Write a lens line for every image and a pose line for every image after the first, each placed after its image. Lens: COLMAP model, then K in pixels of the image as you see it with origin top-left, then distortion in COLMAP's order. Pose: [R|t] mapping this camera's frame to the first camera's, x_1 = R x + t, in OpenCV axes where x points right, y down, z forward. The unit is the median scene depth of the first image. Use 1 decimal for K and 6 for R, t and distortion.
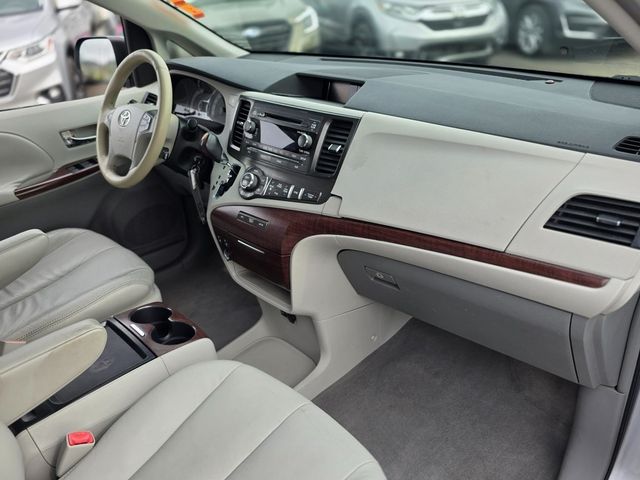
lens RADIAL K [[486.8, 0, 320.0], [0, 486.8, 240.0], [0, 0, 1]] dist [0.005060, 0.000668]
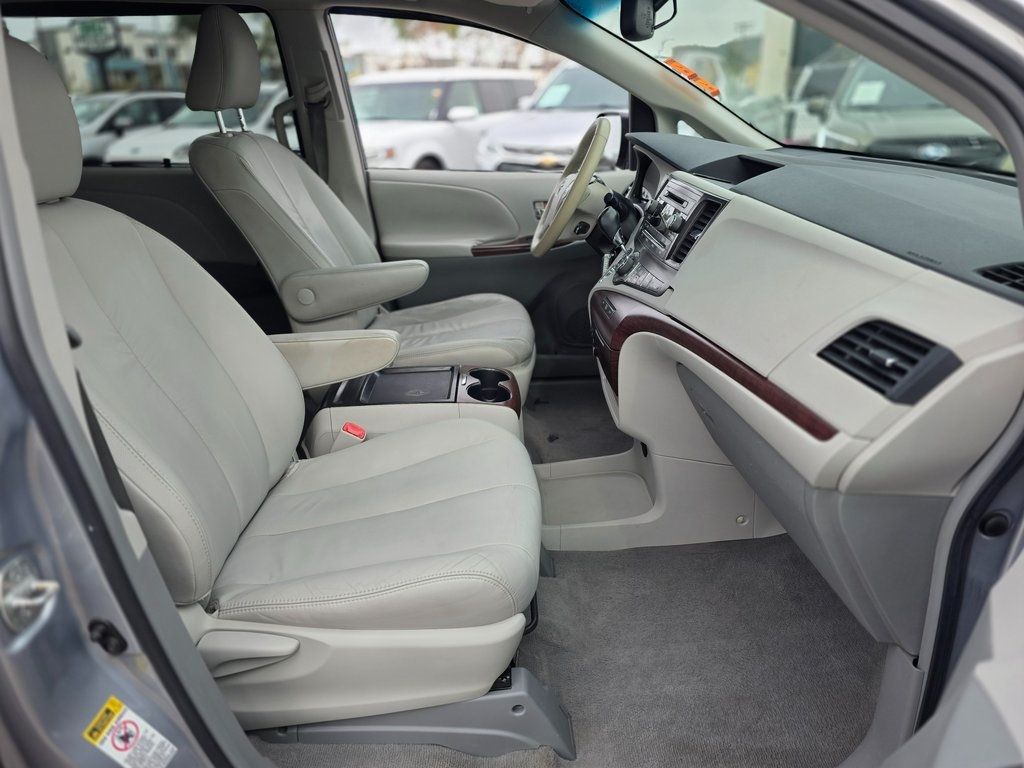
lens RADIAL K [[632.1, 0, 512.0], [0, 632.1, 384.0], [0, 0, 1]] dist [-0.044129, -0.000684]
pose [[0.750283, 0.304579, -0.586777, 0.480662], [-0.320325, 0.943893, 0.080363, 0.059110], [0.578332, 0.127665, 0.805751, 0.014509]]
